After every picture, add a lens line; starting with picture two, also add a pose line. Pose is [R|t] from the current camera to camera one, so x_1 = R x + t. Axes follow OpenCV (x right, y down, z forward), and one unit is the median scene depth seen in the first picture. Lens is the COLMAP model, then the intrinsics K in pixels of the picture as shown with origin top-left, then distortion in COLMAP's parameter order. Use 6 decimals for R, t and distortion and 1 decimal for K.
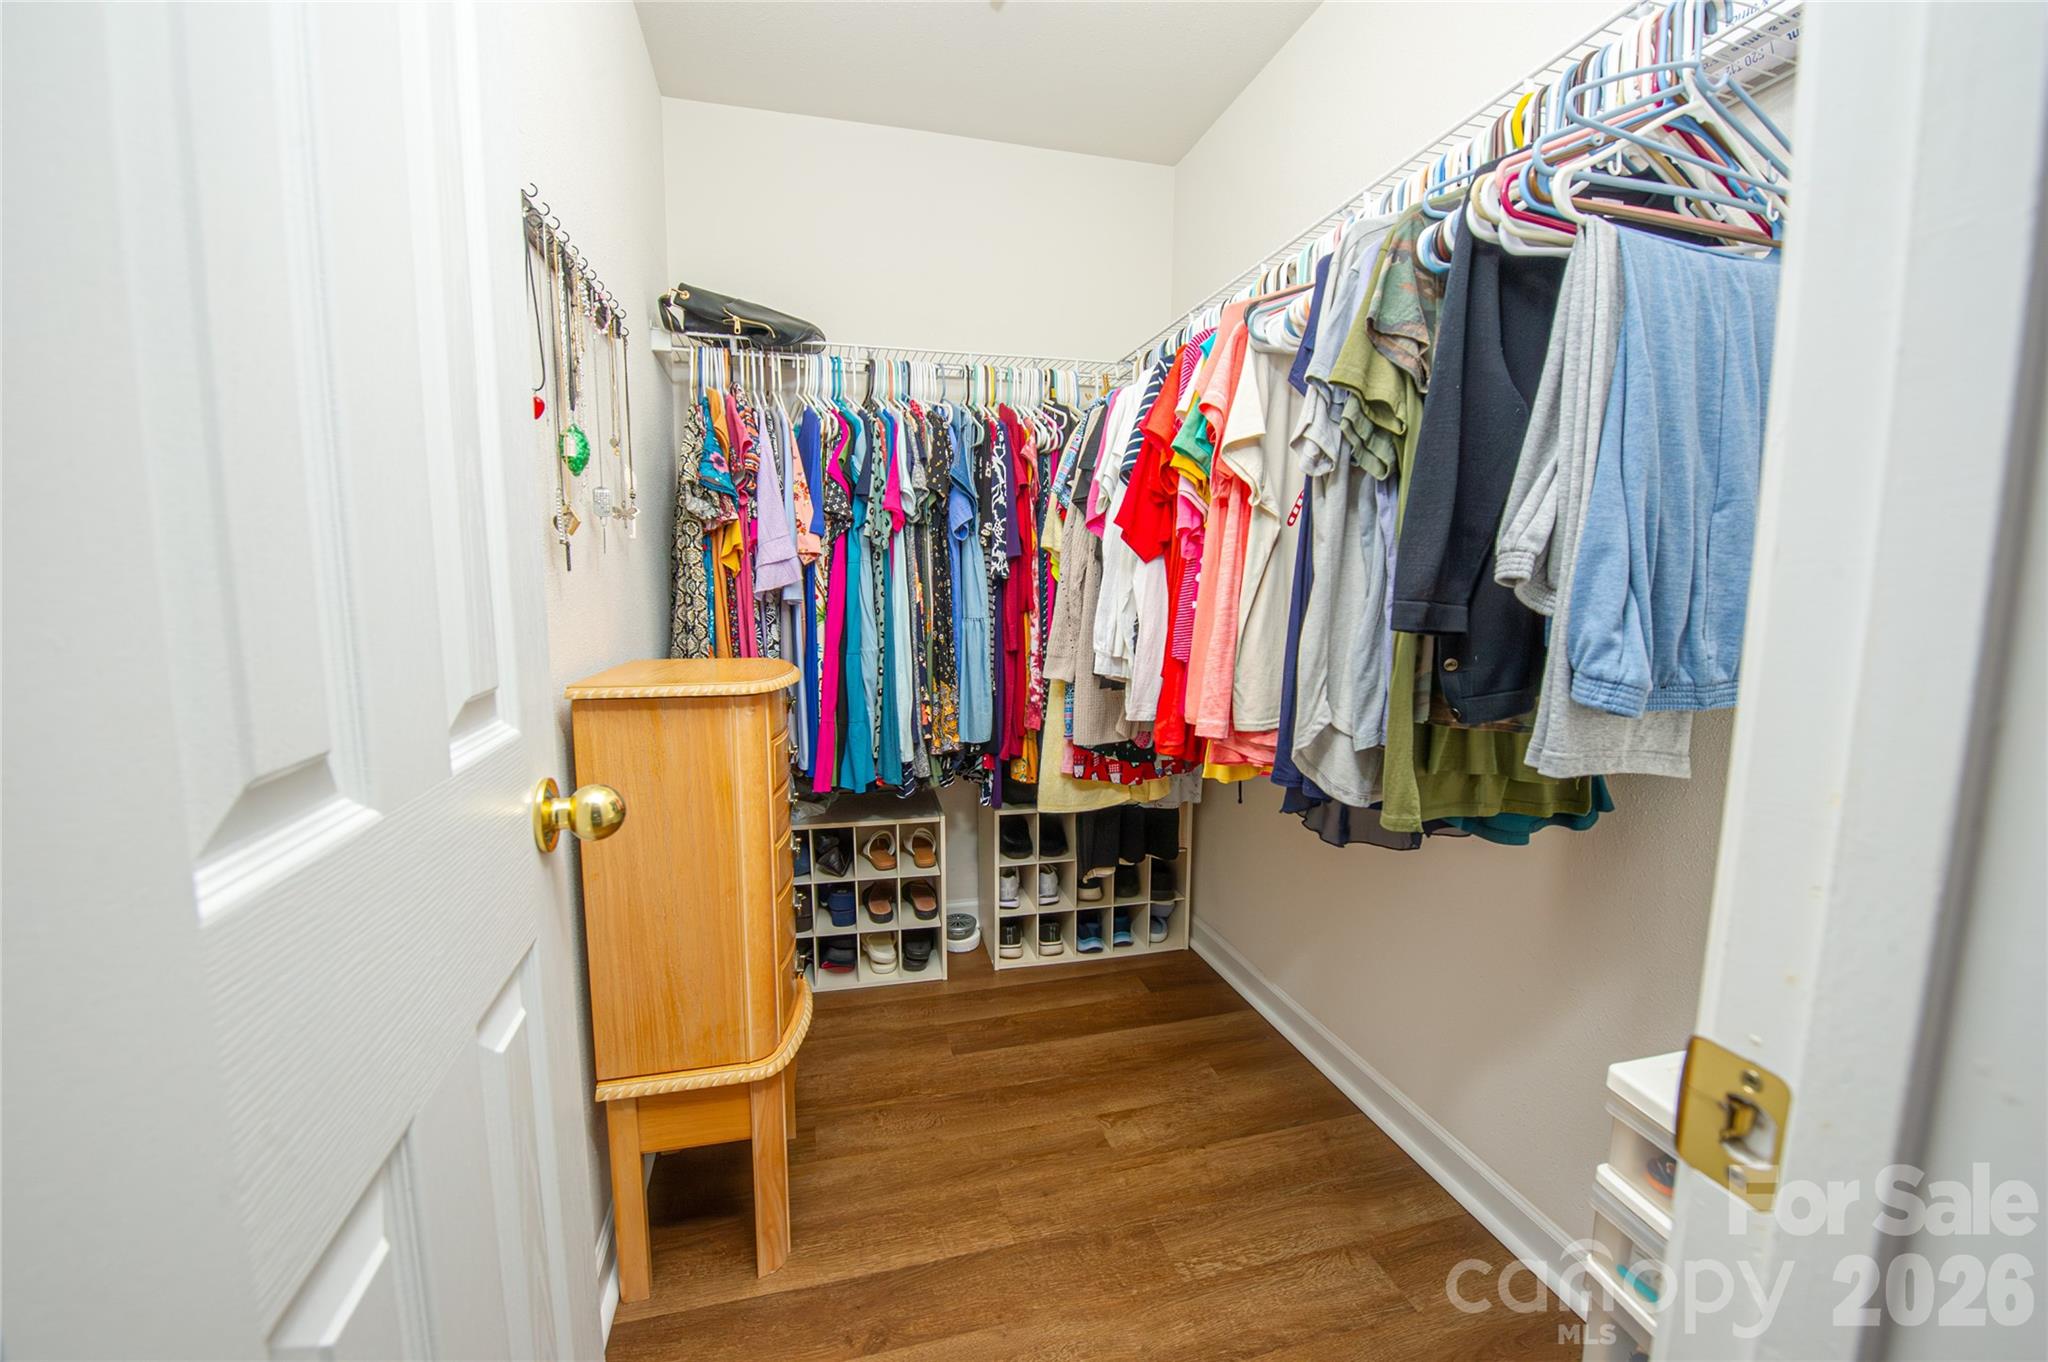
lens RADIAL K [[823.9, 0, 1021.4], [0, 823.9, 688.1], [0, 0, 1]] dist [-0.012959, -0.000756]
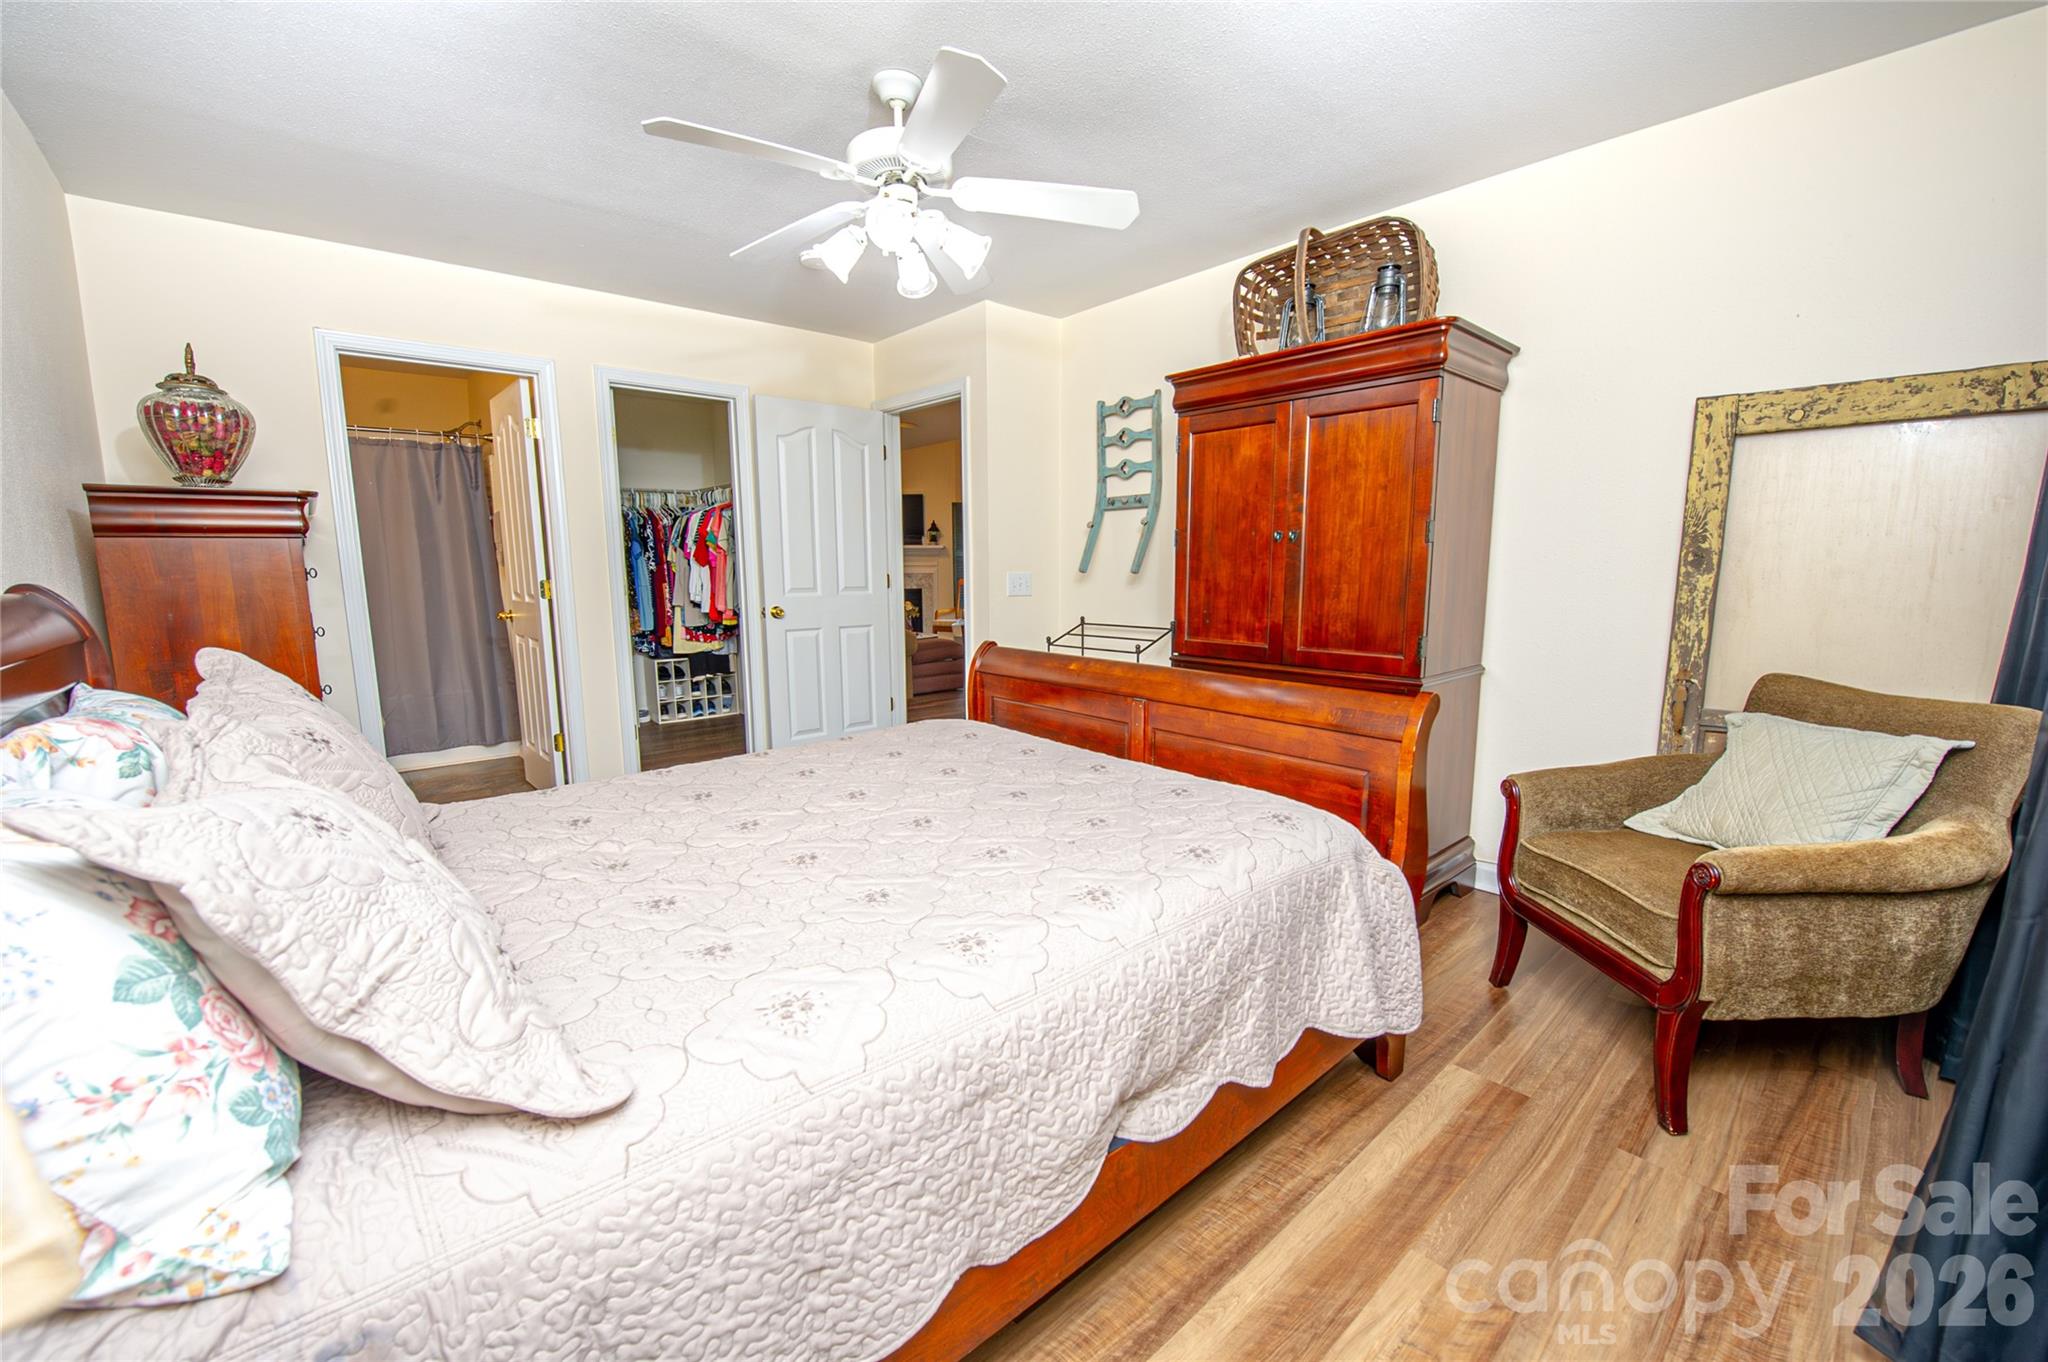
lens RADIAL K [[823.9, 0, 1026.5], [0, 823.9, 689.0], [0, 0, 1]] dist [-0.012959, -0.000756]
pose [[0.889884, -0.076722, 0.449688, -0.177979], [0.065303, 0.997028, 0.040878, 0.230862], [-0.451488, -0.007011, 0.892250, -2.041812]]
